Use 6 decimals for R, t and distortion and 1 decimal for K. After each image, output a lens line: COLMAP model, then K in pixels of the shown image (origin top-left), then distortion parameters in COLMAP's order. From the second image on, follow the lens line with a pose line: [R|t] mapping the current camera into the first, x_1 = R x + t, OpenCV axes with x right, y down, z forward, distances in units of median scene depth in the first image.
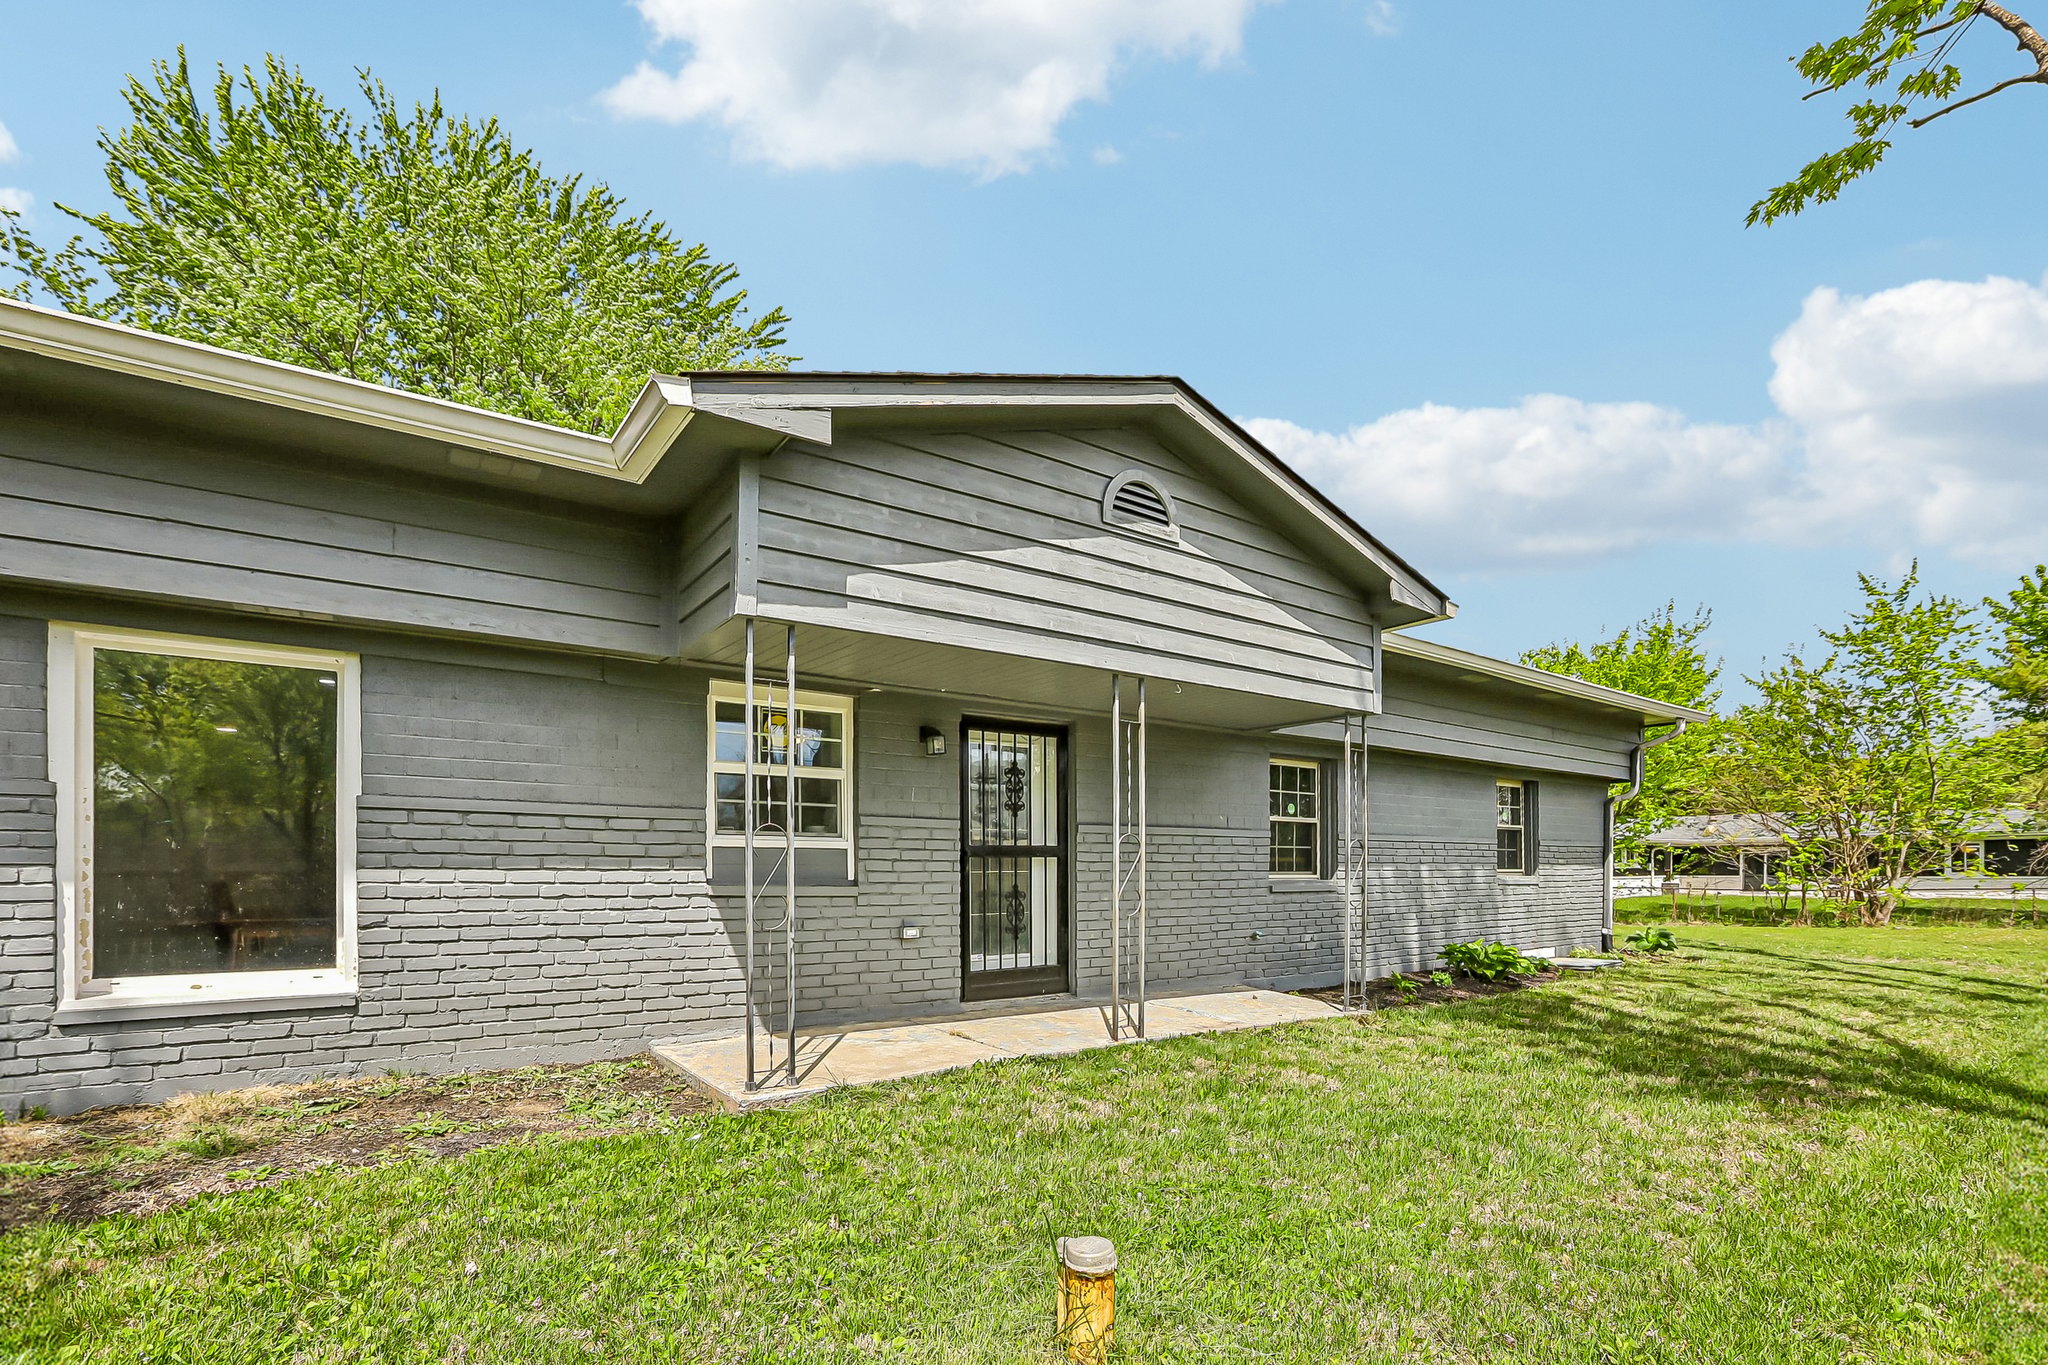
lens RADIAL K [[954.4, 0, 1014.7], [0, 954.4, 673.3], [0, 0, 1]] dist [-0.042325, 0.015157]
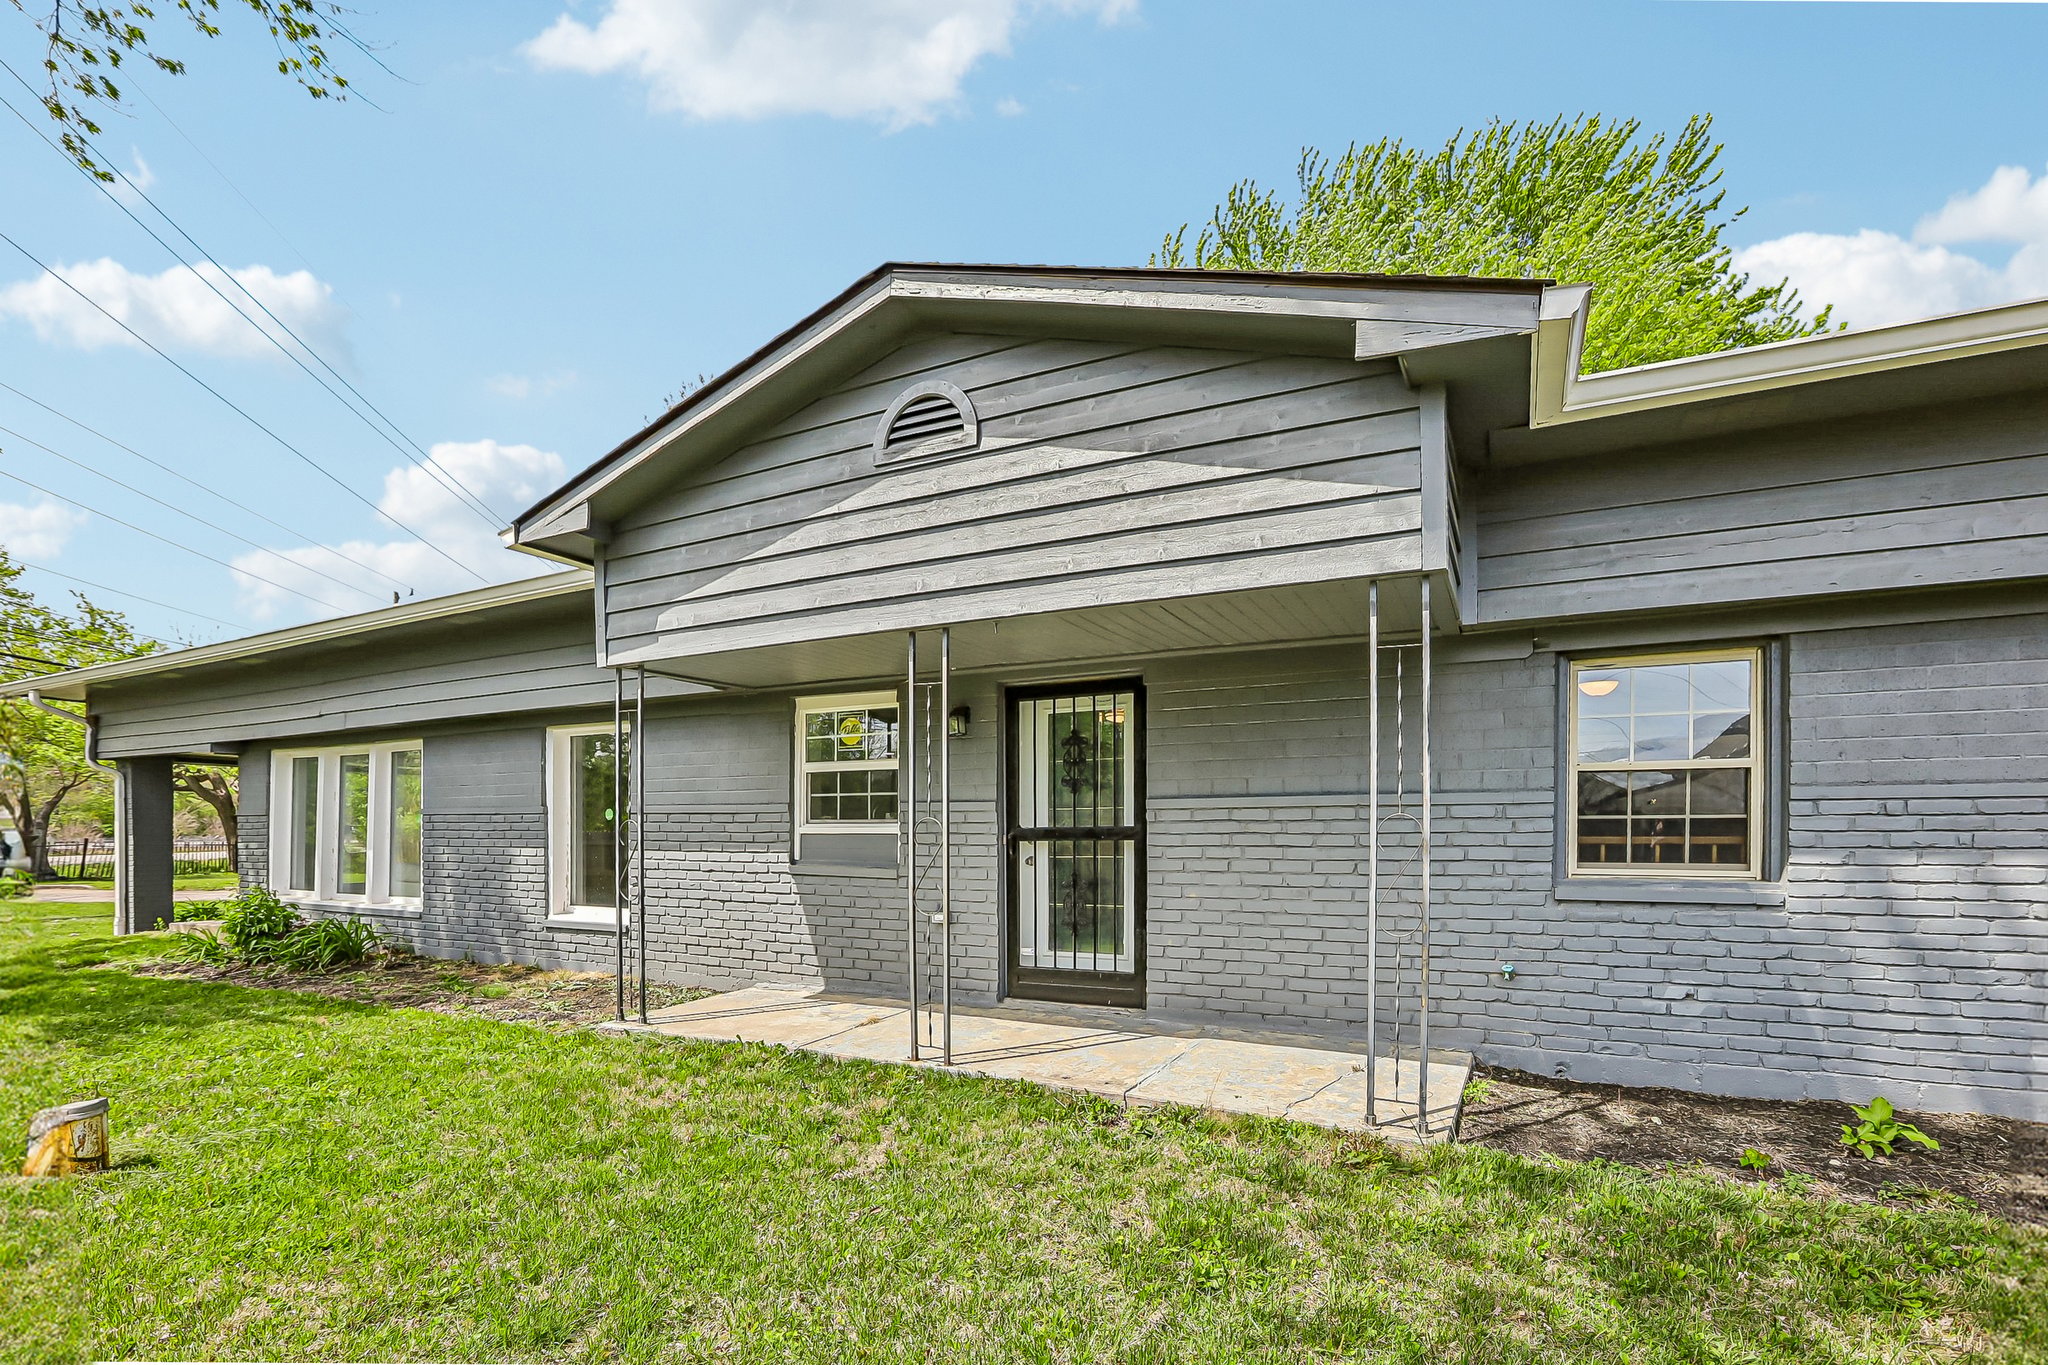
lens RADIAL K [[954.4, 0, 1014.7], [0, 954.4, 673.3], [0, 0, 1]] dist [-0.042325, 0.015157]
pose [[0.451242, -0.147550, -0.880119, 0.846668], [0.181083, 0.980858, -0.071597, 0.108591], [0.873836, -0.127067, 0.469323, 0.638590]]
